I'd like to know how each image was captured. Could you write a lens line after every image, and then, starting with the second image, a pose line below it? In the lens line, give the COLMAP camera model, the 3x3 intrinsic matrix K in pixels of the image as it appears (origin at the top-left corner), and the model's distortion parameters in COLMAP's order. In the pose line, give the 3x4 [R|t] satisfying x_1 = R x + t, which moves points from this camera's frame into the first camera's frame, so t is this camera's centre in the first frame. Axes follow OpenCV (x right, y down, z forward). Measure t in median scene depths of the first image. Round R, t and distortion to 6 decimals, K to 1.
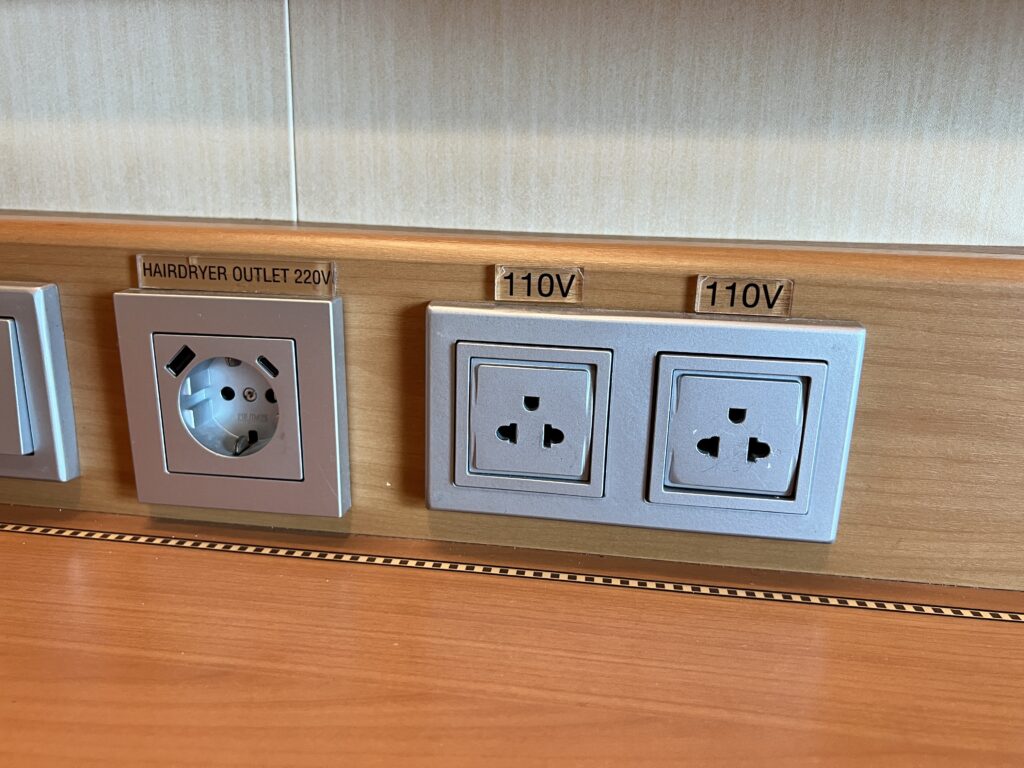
lens RADIAL K [[778.6, 0, 505.2], [0, 778.6, 378.6], [0, 0, 1]] dist [0.053290, -0.103998]
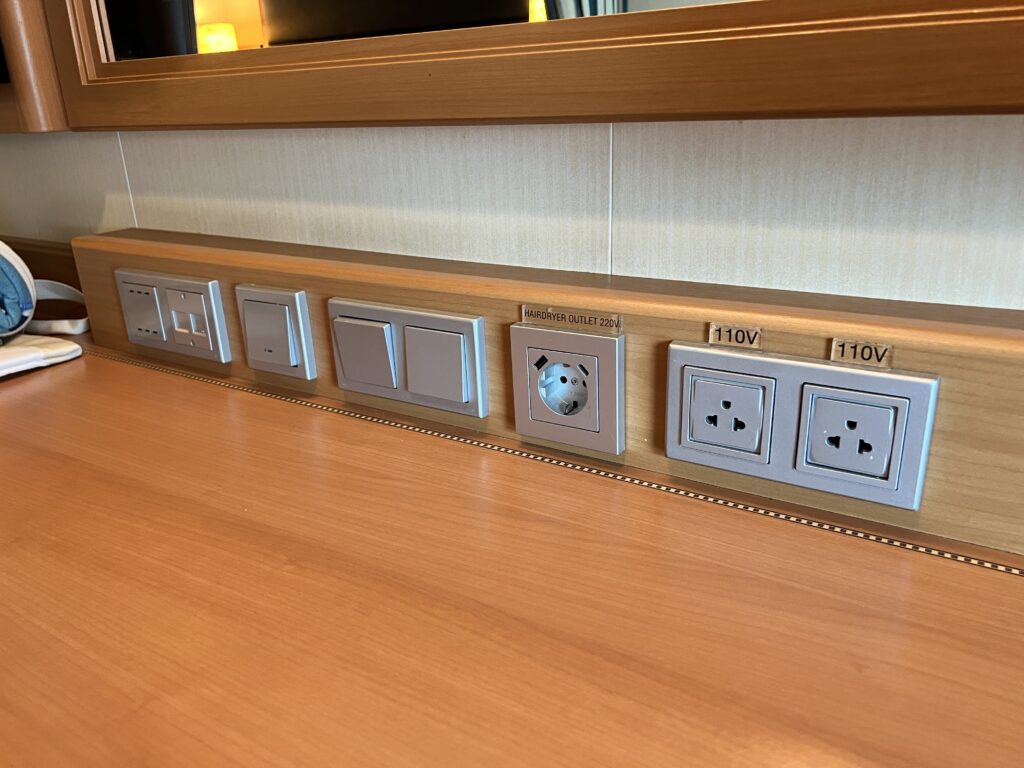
lens RADIAL K [[778.6, 0, 505.2], [0, 778.6, 378.6], [0, 0, 1]] dist [0.053290, -0.103998]
pose [[0.902583, 0.085783, -0.421883, 0.300903], [-0.050699, 0.994308, 0.093710, -0.153880], [0.427520, -0.063192, 0.901794, -0.724389]]
